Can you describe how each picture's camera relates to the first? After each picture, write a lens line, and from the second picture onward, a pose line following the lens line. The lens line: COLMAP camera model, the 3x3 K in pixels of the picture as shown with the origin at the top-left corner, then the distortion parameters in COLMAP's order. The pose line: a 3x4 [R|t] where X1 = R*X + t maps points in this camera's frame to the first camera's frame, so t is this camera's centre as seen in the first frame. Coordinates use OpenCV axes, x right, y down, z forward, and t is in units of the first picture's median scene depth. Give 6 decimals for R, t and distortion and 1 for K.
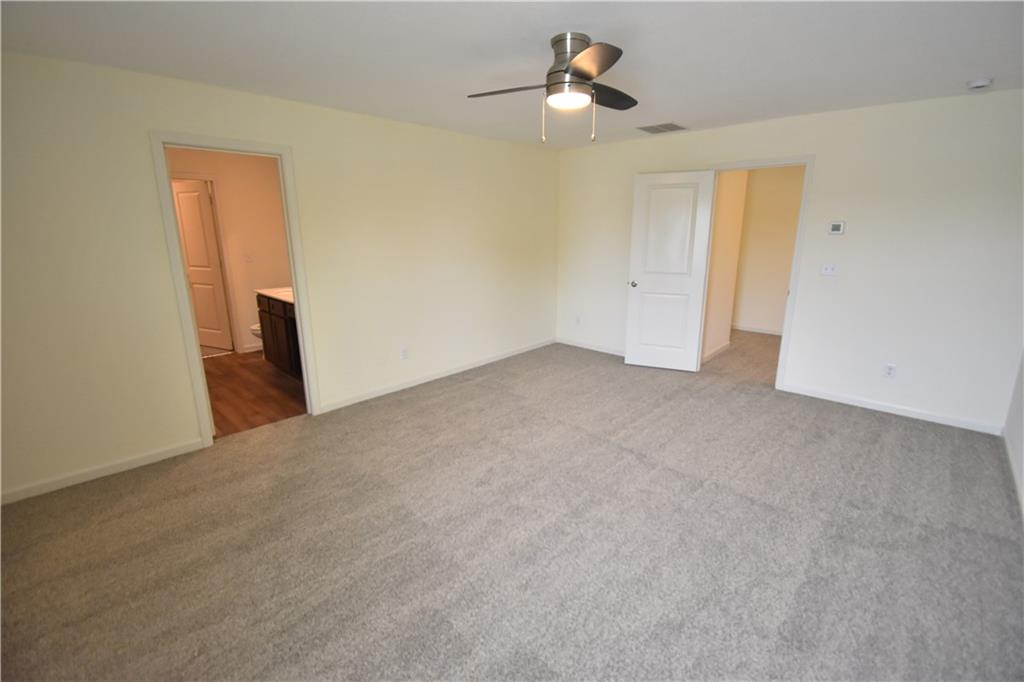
lens RADIAL K [[448.7, 0, 520.4], [0, 448.7, 335.0], [0, 0, 1]] dist [0.017407, -0.025168]
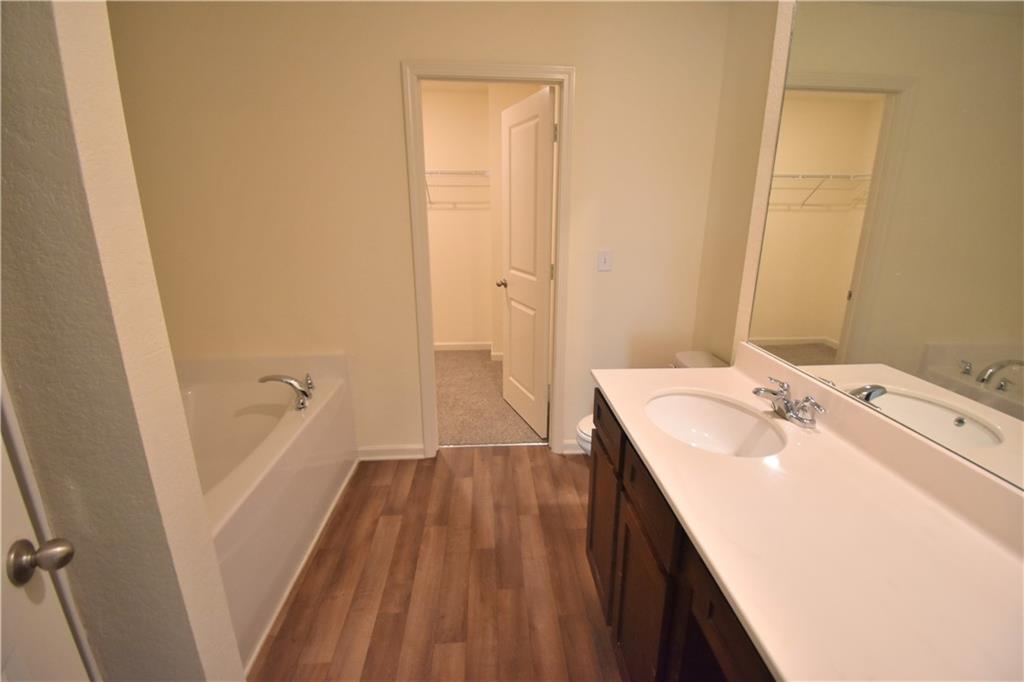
lens RADIAL K [[448.7, 0, 520.4], [0, 448.7, 335.0], [0, 0, 1]] dist [0.017407, -0.025168]
pose [[0.717259, 0.196436, -0.668544, -0.367394], [-0.164448, 0.980059, 0.111537, -0.143523], [0.677123, 0.029940, 0.735260, 0.645573]]
